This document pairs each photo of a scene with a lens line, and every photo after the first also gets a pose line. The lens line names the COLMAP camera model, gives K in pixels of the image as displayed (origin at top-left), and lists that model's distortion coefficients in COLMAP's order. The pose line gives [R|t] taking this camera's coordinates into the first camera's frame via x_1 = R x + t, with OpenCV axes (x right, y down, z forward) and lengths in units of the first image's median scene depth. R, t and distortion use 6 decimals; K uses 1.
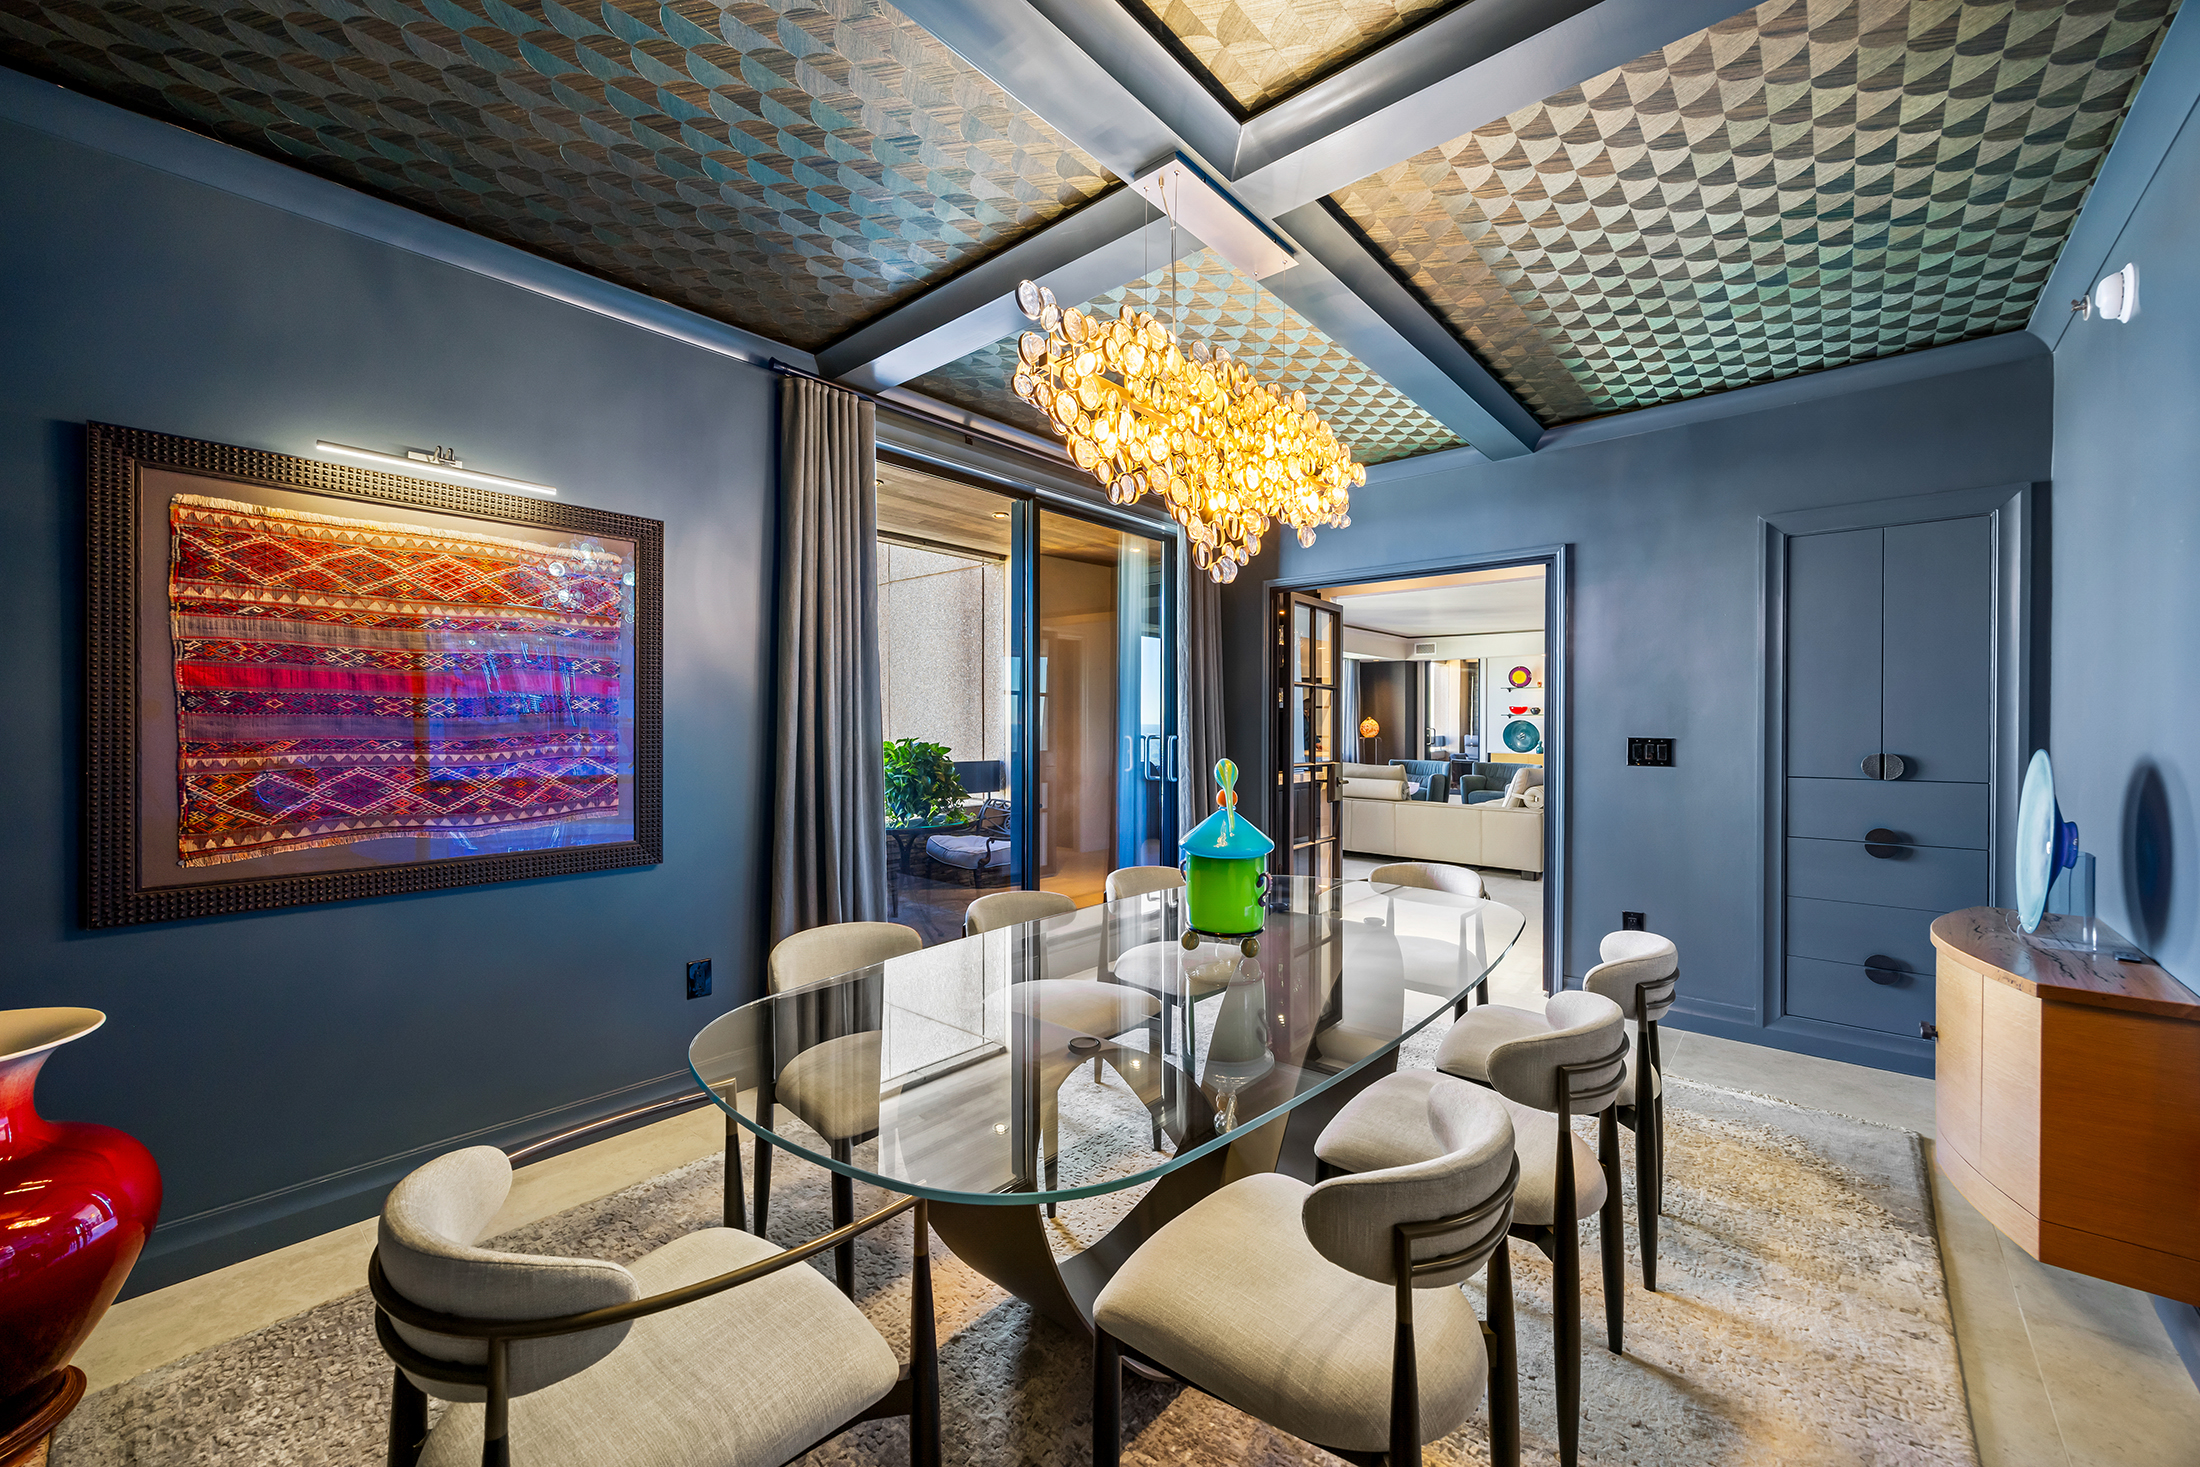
lens RADIAL K [[844.8, 0, 1113.8], [0, 844.8, 722.8], [0, 0, 1]] dist [-0.005746, 0.000906]
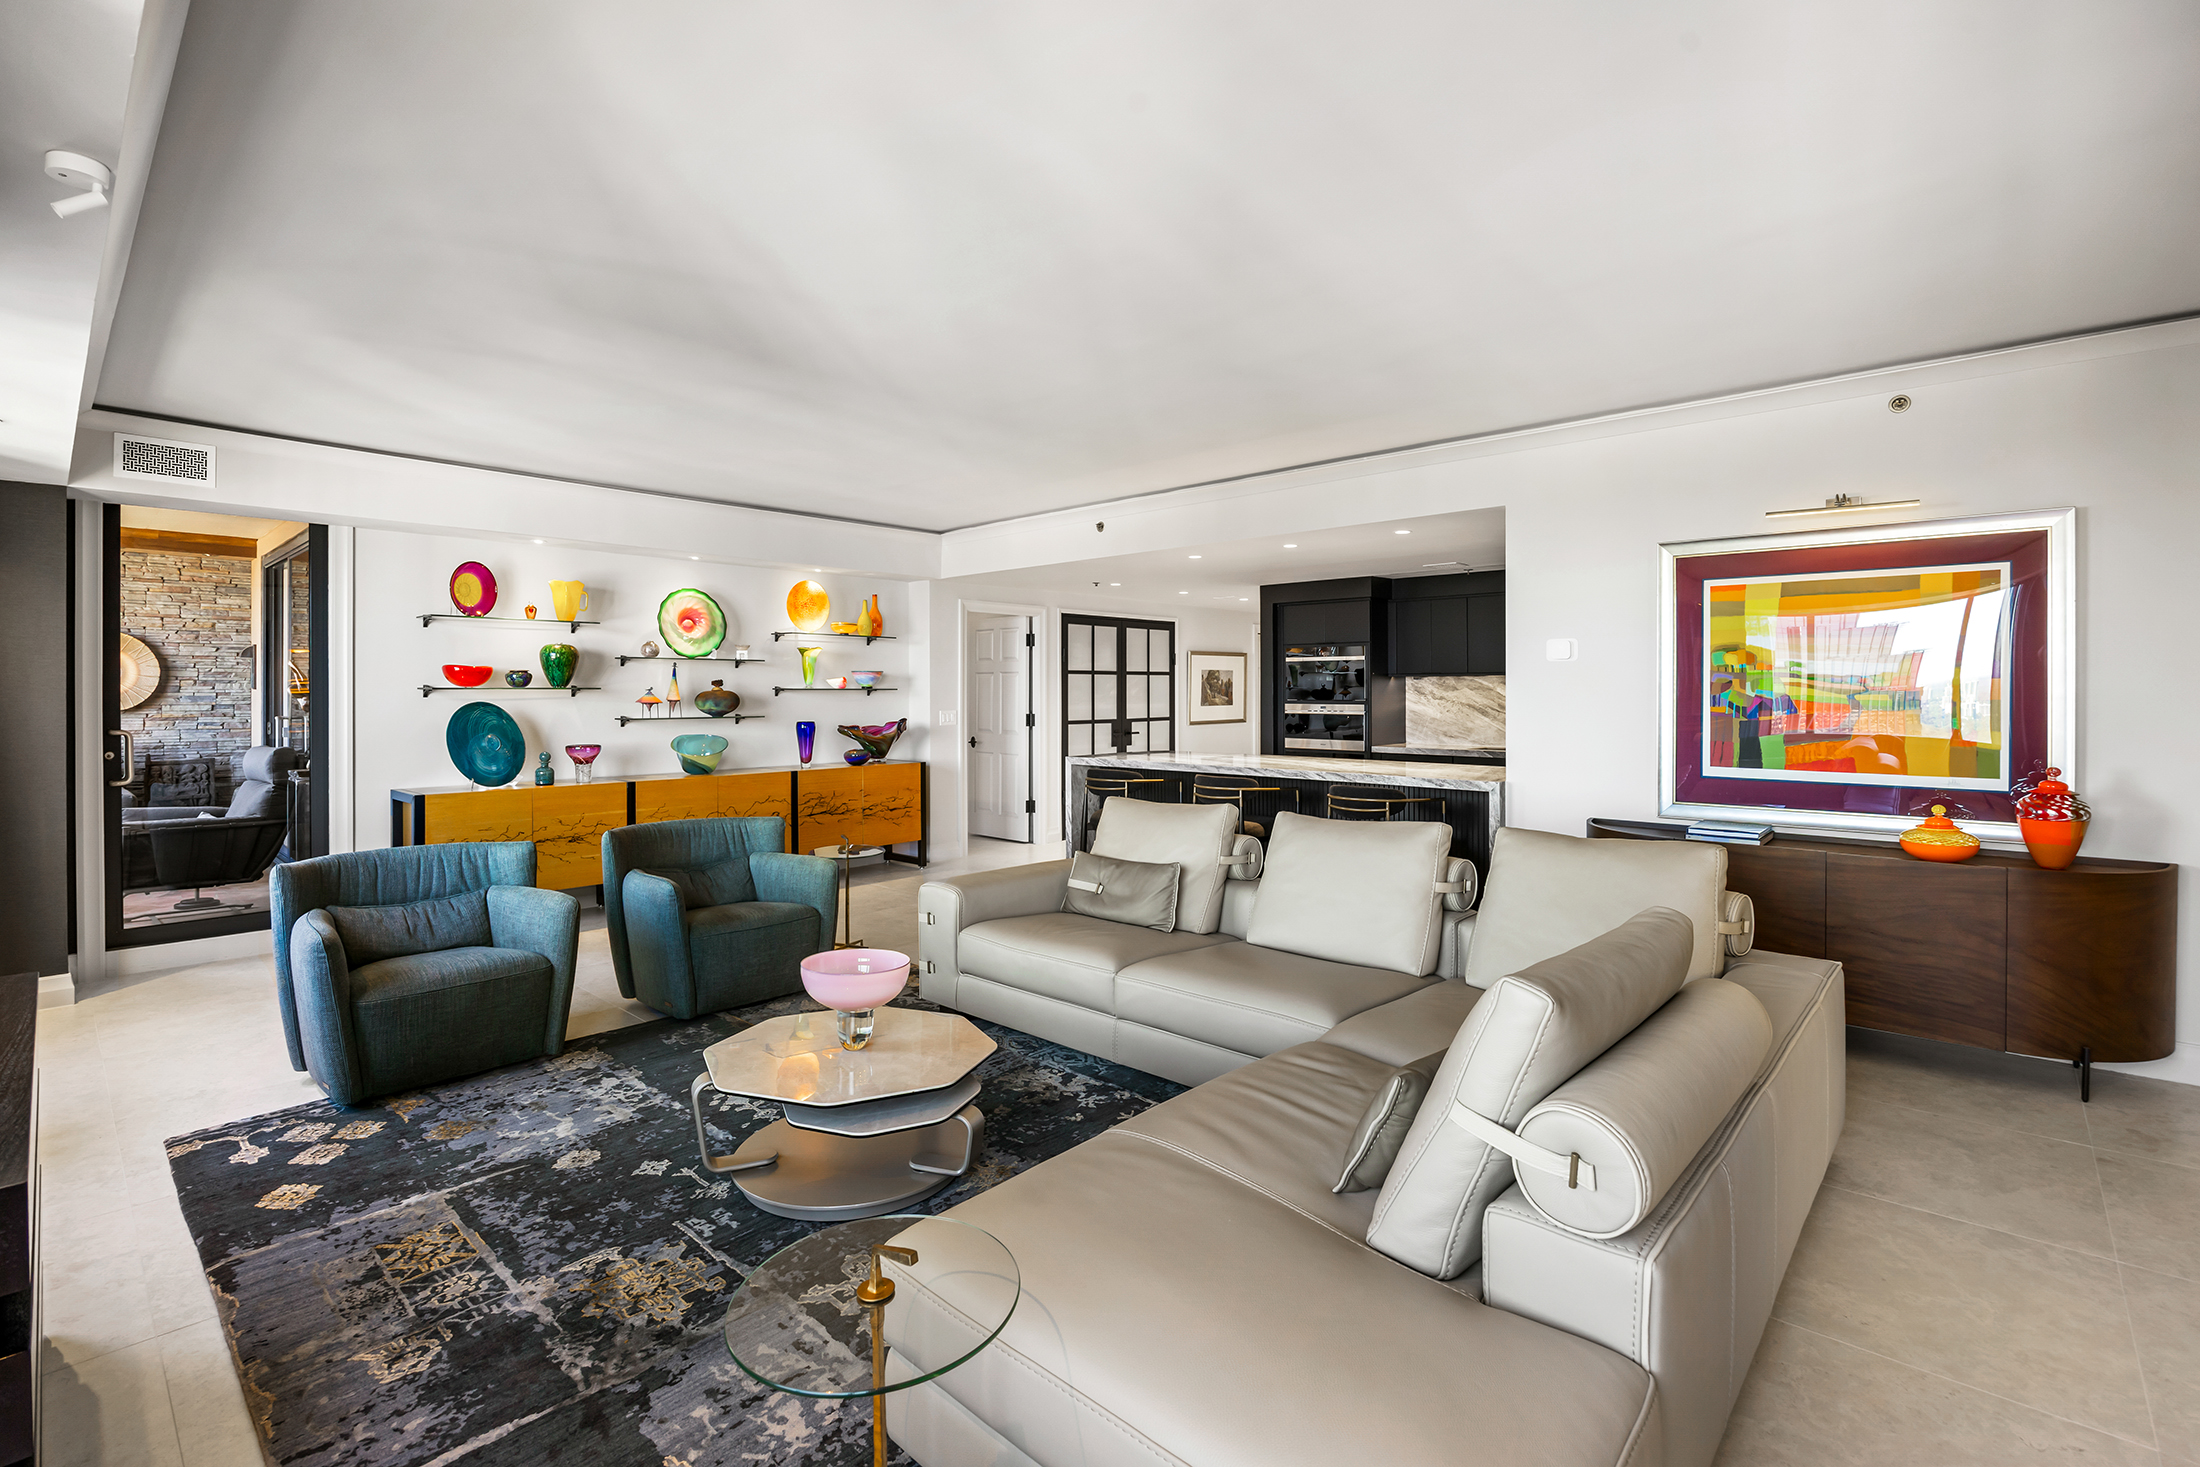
lens RADIAL K [[997.5, 0, 1123.2], [0, 997.5, 684.4], [0, 0, 1]] dist [-0.008435, -0.000101]
pose [[0.017728, 0.007407, 0.999815, 0.033023], [0.009298, 0.999928, -0.007573, -0.004322], [-0.999800, 0.009430, 0.017658, 0.667781]]
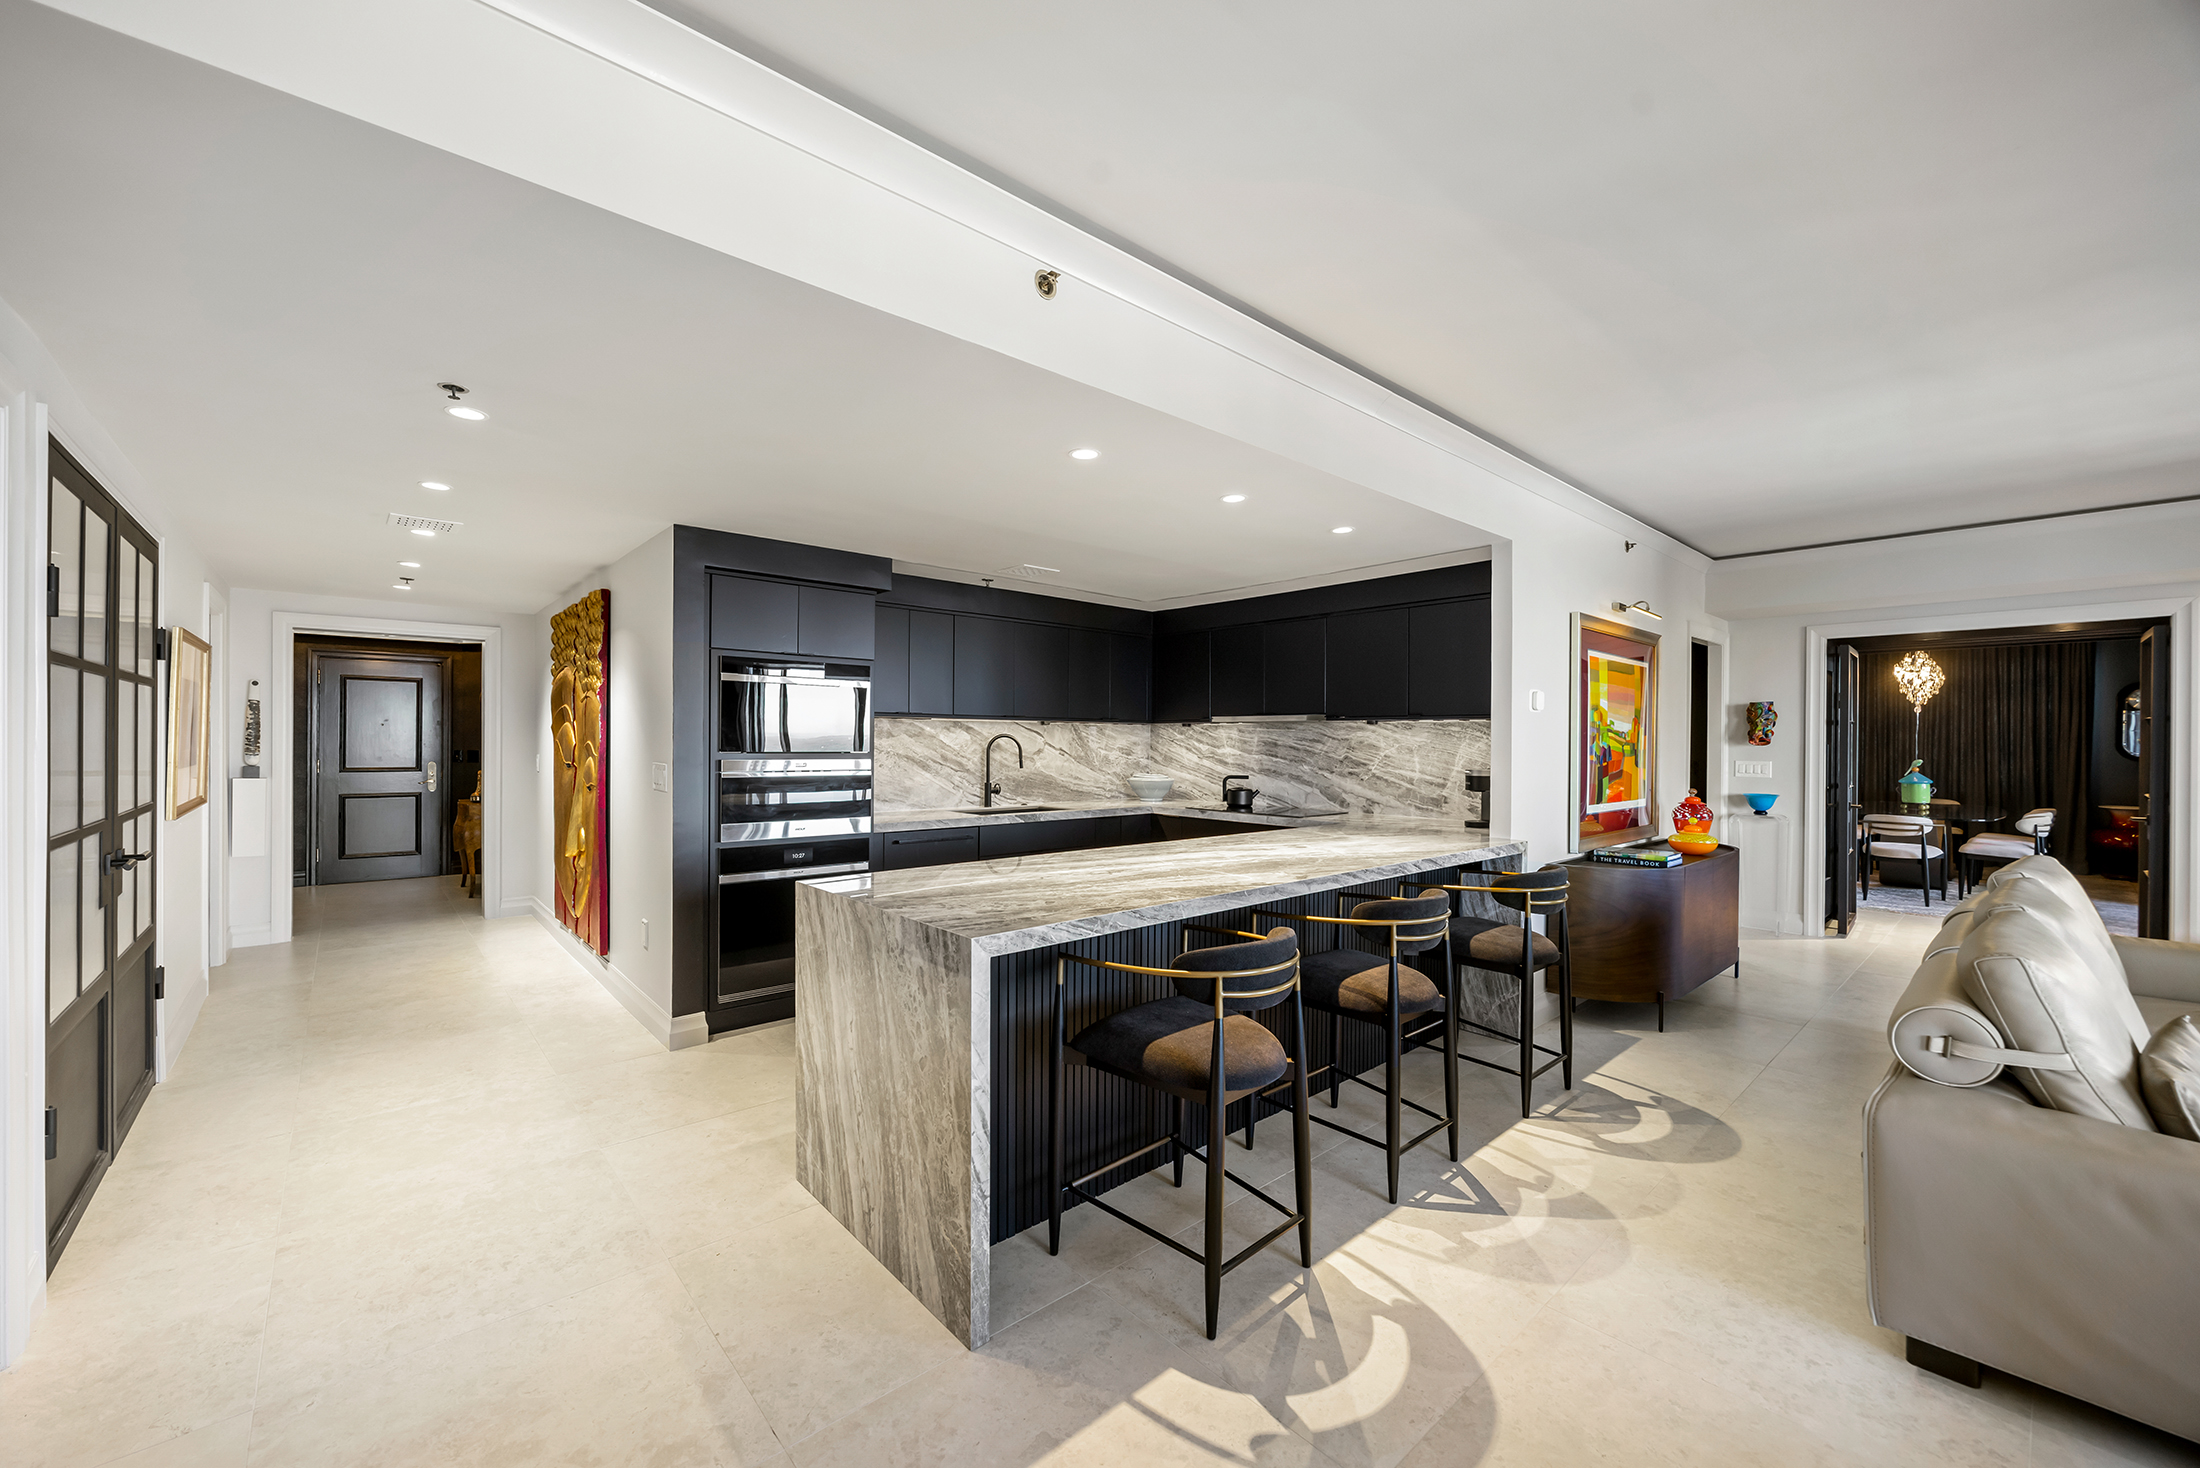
lens RADIAL K [[844.8, 0, 1080.1], [0, 844.8, 744.8], [0, 0, 1]] dist [-0.005746, 0.000906]
pose [[-0.987879, -0.006169, 0.155104, 0.518890], [-0.004634, 0.999937, 0.010257, -0.004467], [-0.155158, 0.009414, -0.987845, 0.845022]]
